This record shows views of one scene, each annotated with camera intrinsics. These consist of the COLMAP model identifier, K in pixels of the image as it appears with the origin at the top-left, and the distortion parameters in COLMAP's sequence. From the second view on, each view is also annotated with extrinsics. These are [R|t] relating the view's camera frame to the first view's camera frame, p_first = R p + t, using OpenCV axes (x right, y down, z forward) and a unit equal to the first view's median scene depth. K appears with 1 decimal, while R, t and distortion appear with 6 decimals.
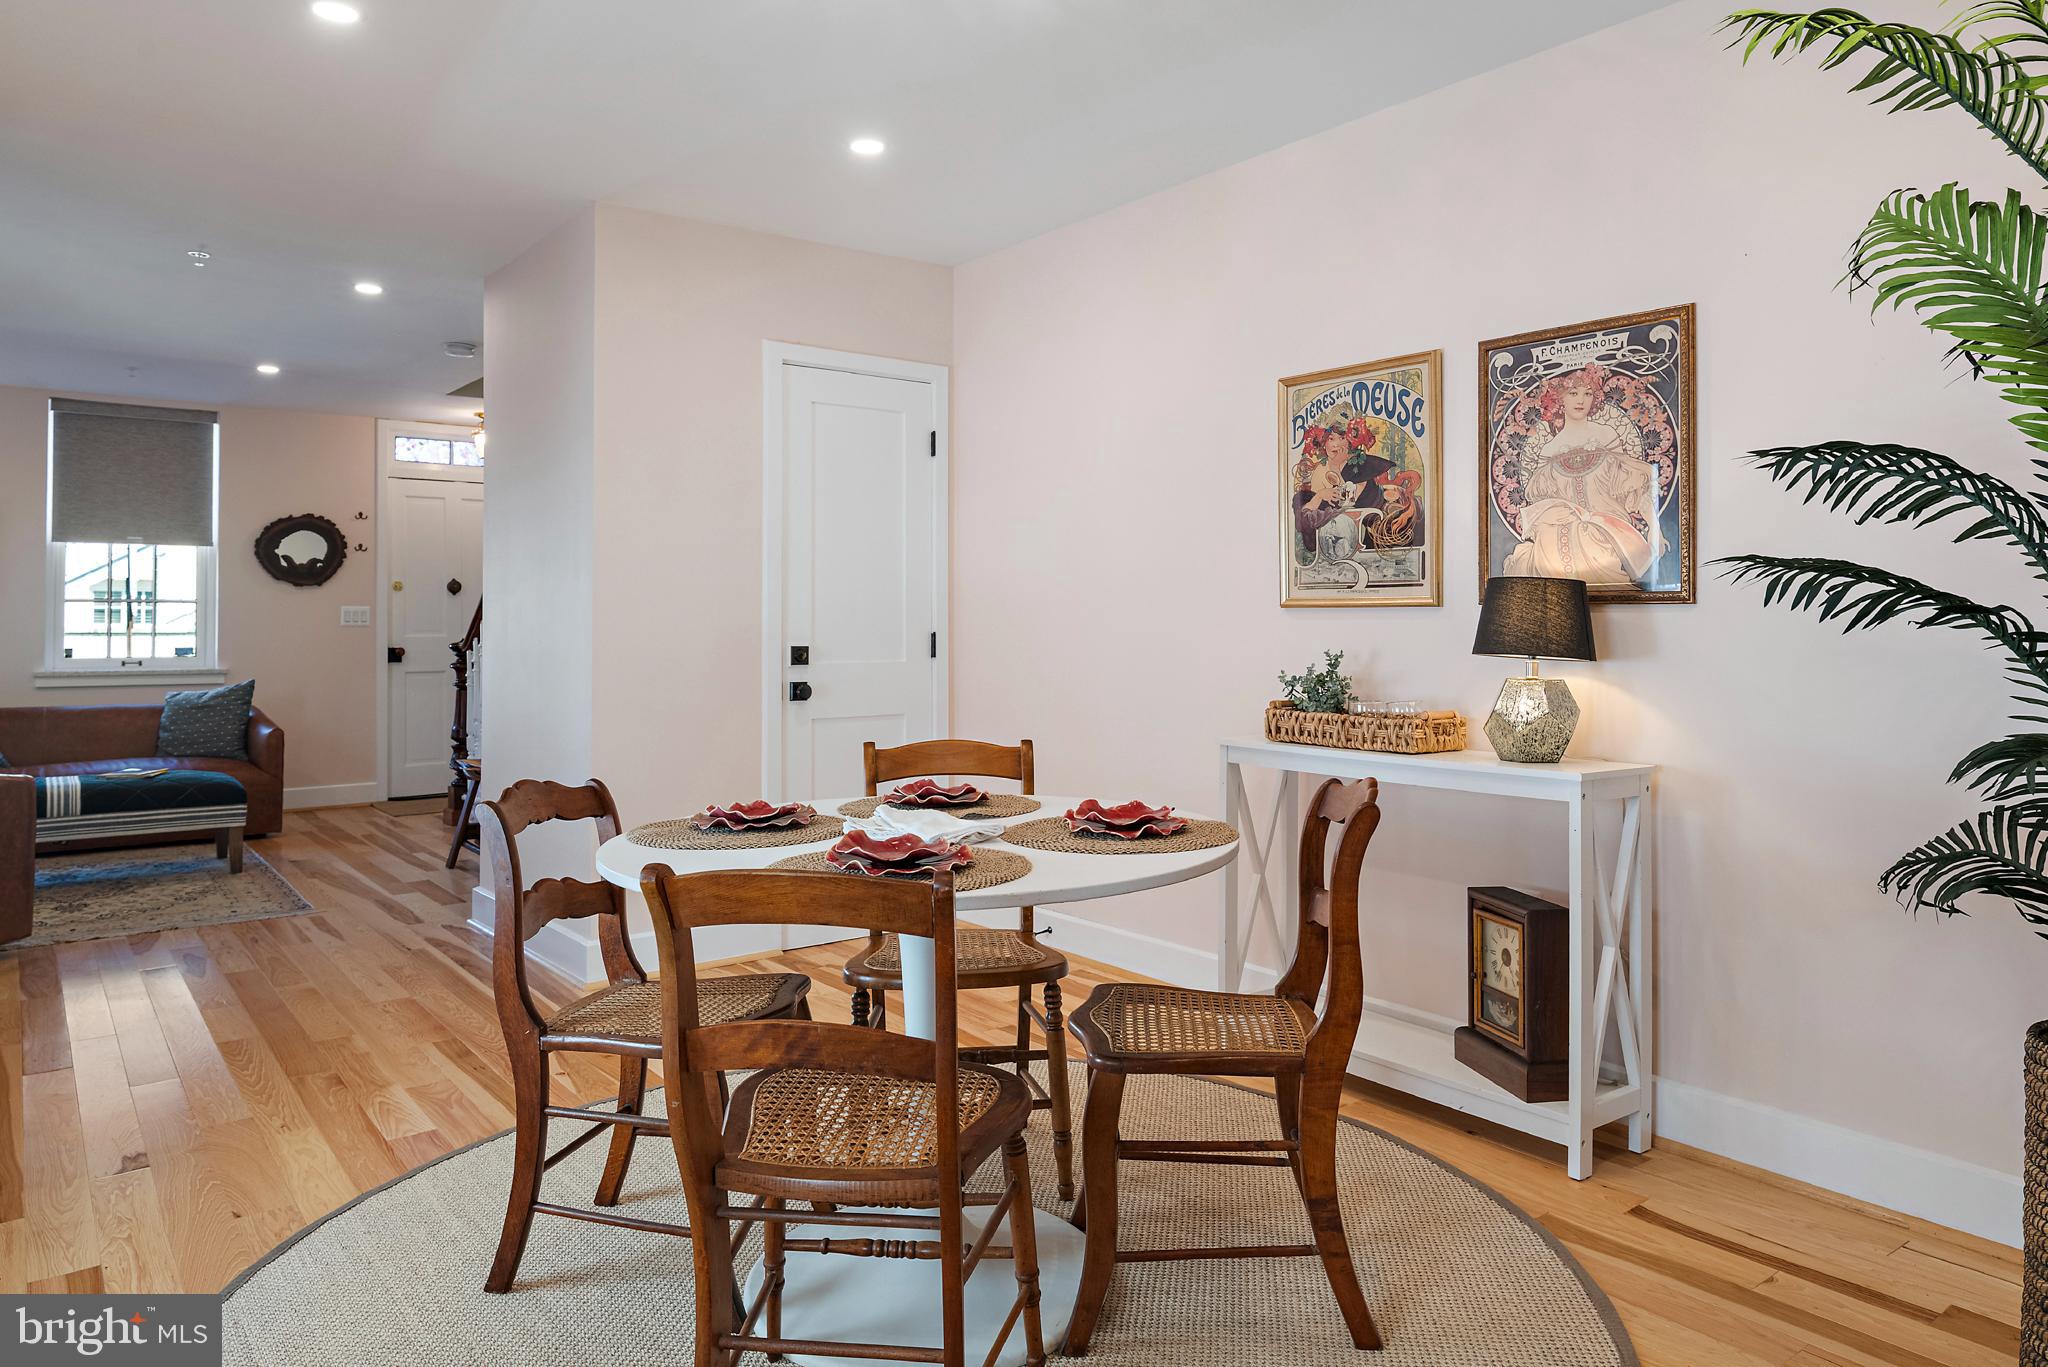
lens RADIAL K [[1313.9, 0, 1004.9], [0, 1313.9, 583.2], [0, 0, 1]] dist [0.011789, -0.000852]
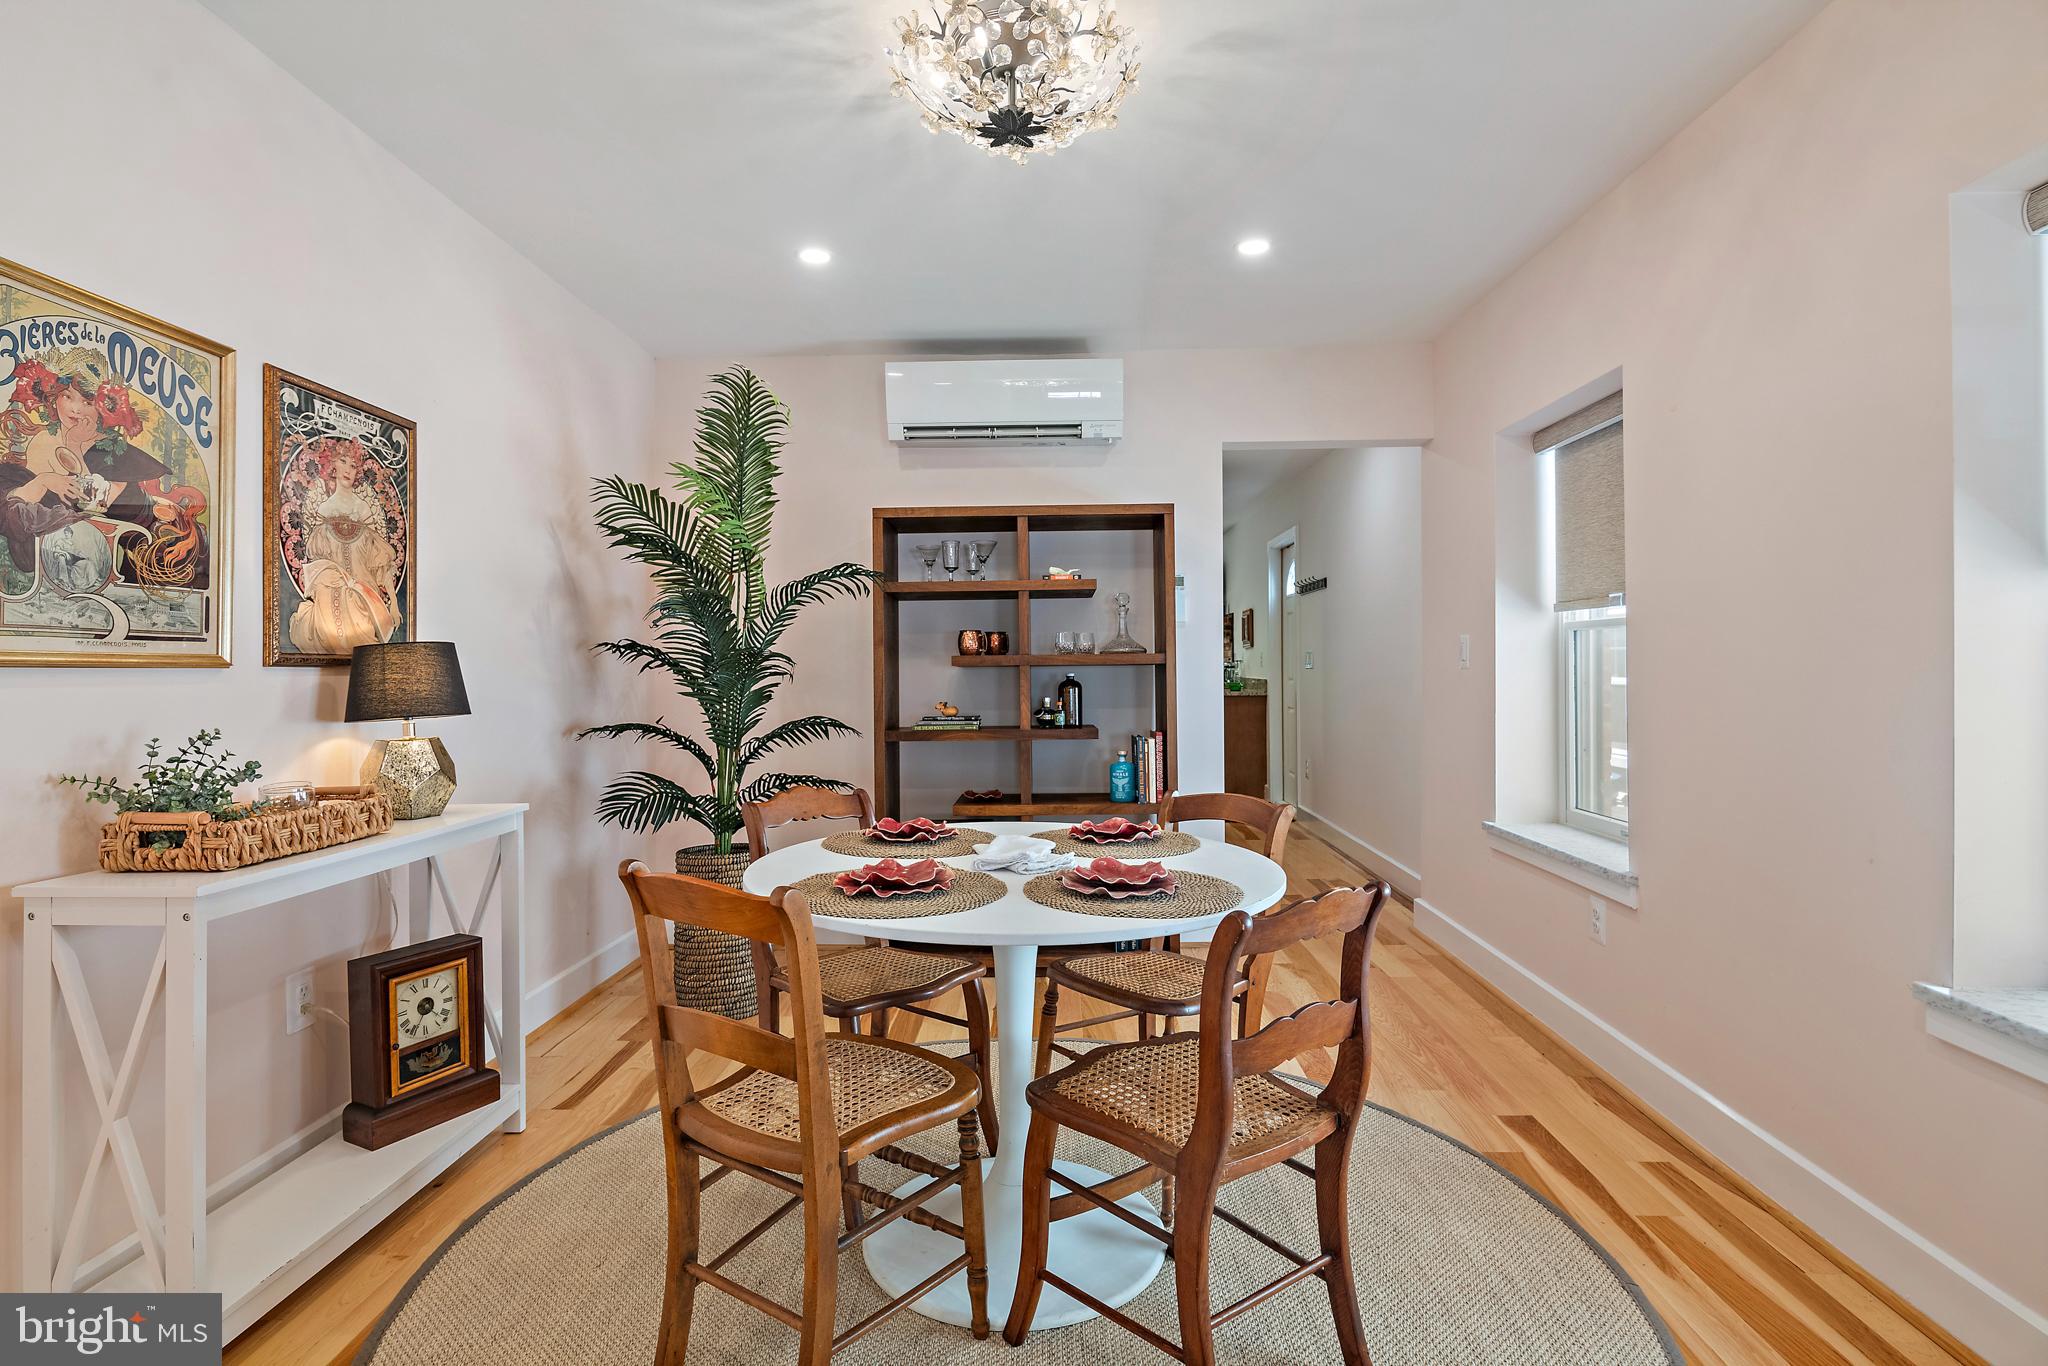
lens RADIAL K [[1043.9, 0, 1027.1], [0, 1043.9, 663.3], [0, 0, 1]] dist [0.002418, -0.007341]
pose [[-0.775955, 0.003744, 0.630777, -0.410933], [-0.018935, 0.999394, -0.029225, 0.022046], [-0.630503, -0.034621, -0.775414, 1.082049]]
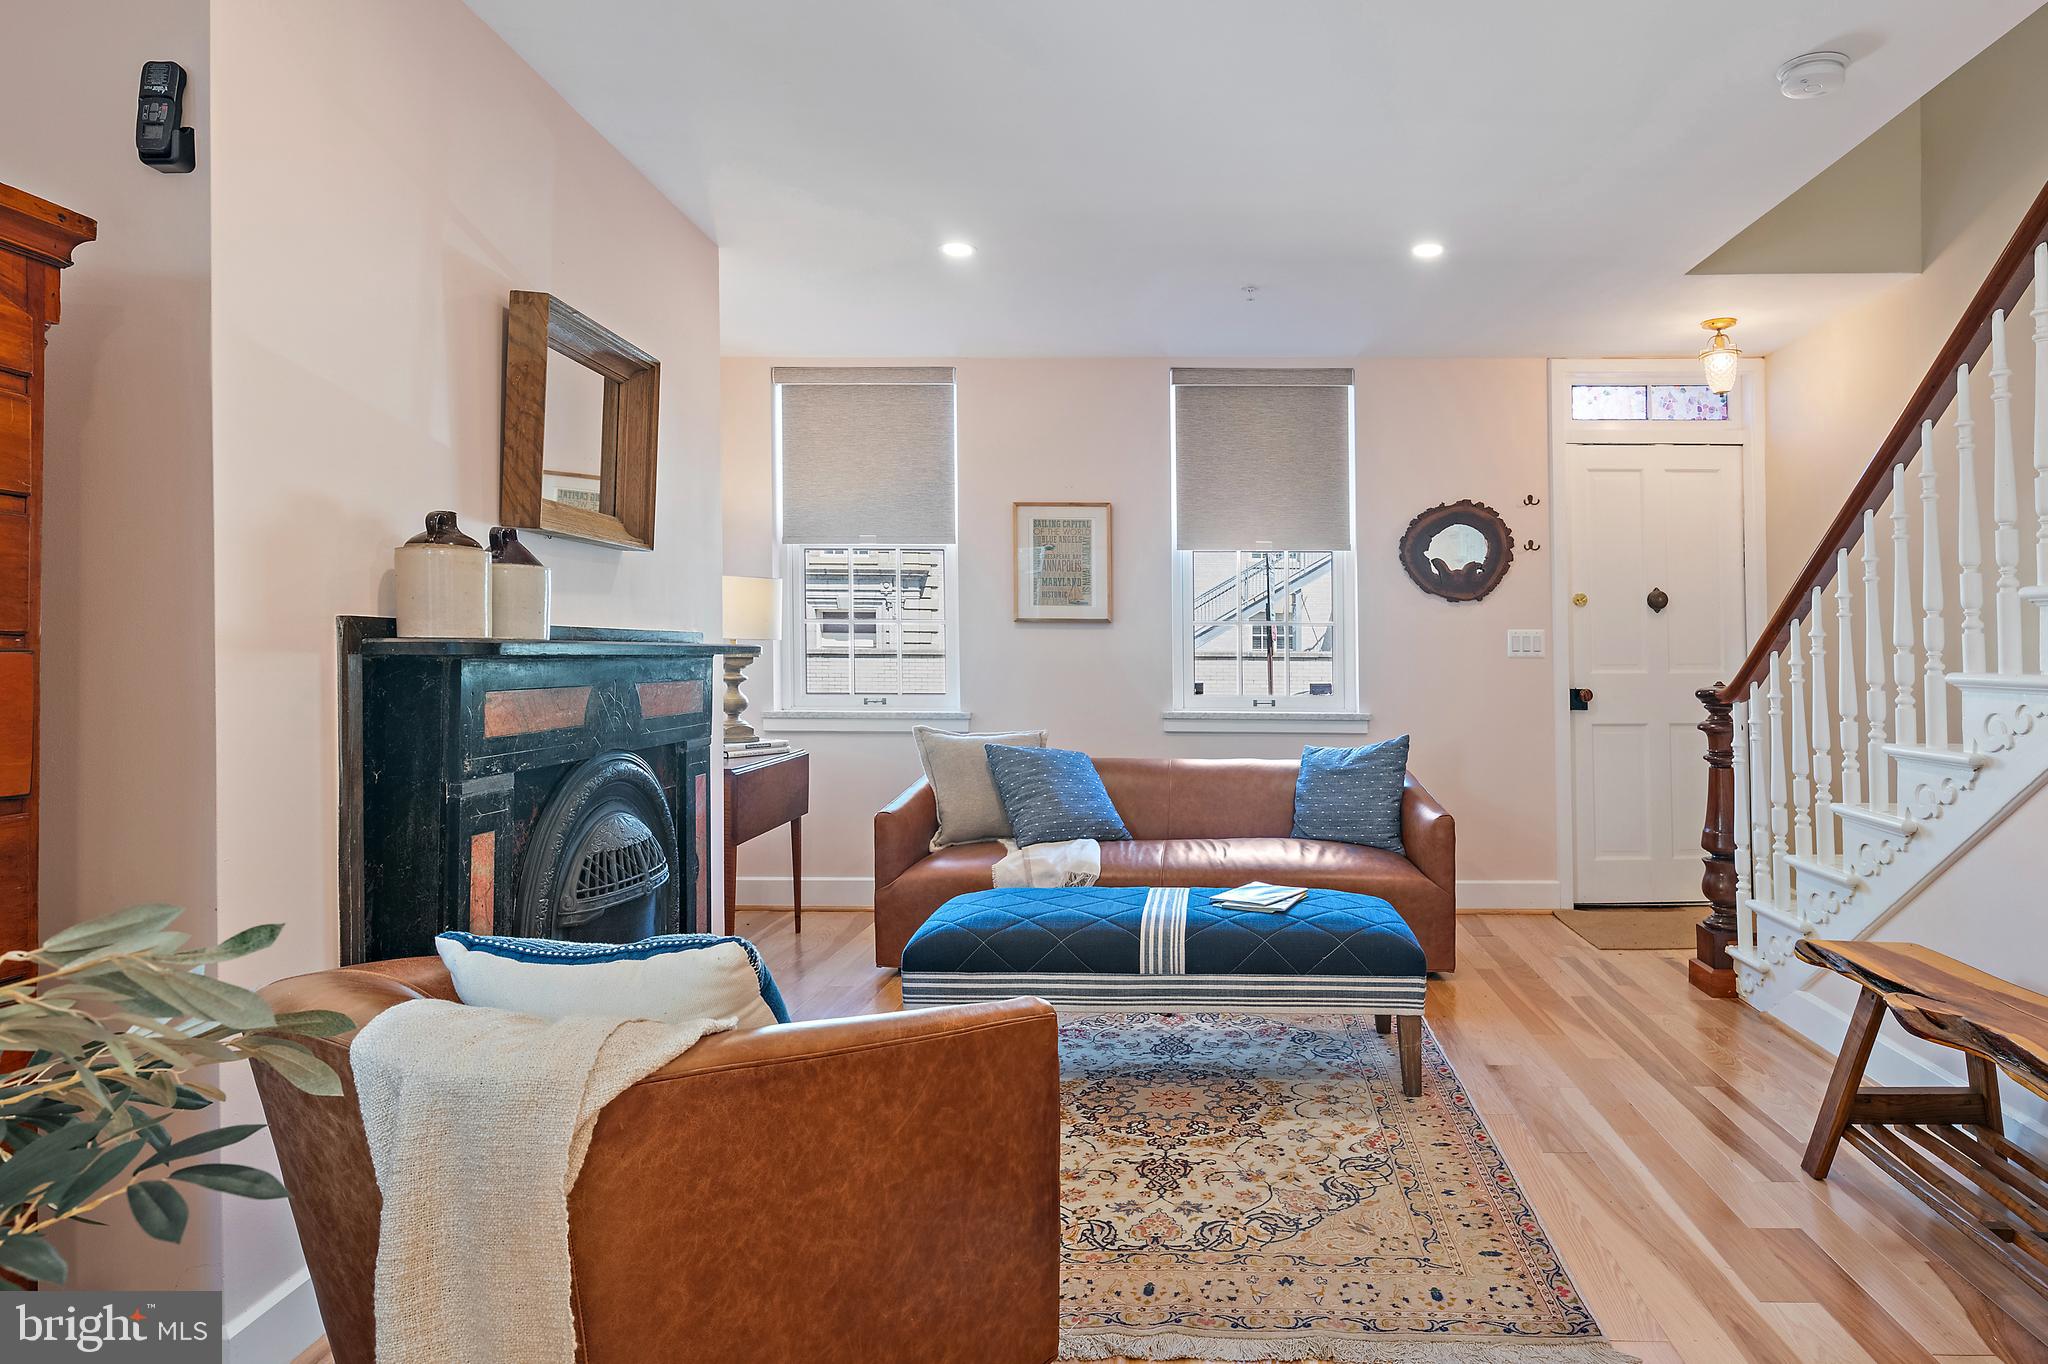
lens RADIAL K [[1172.1, 0, 1200.1], [0, 1172.1, 664.6], [0, 0, 1]] dist [0.003971, -0.001157]
pose [[0.796032, 0.011340, -0.605148, -0.587484], [0.015652, 0.999104, 0.039311, 0.021380], [0.605052, -0.040765, 0.795142, 0.923037]]
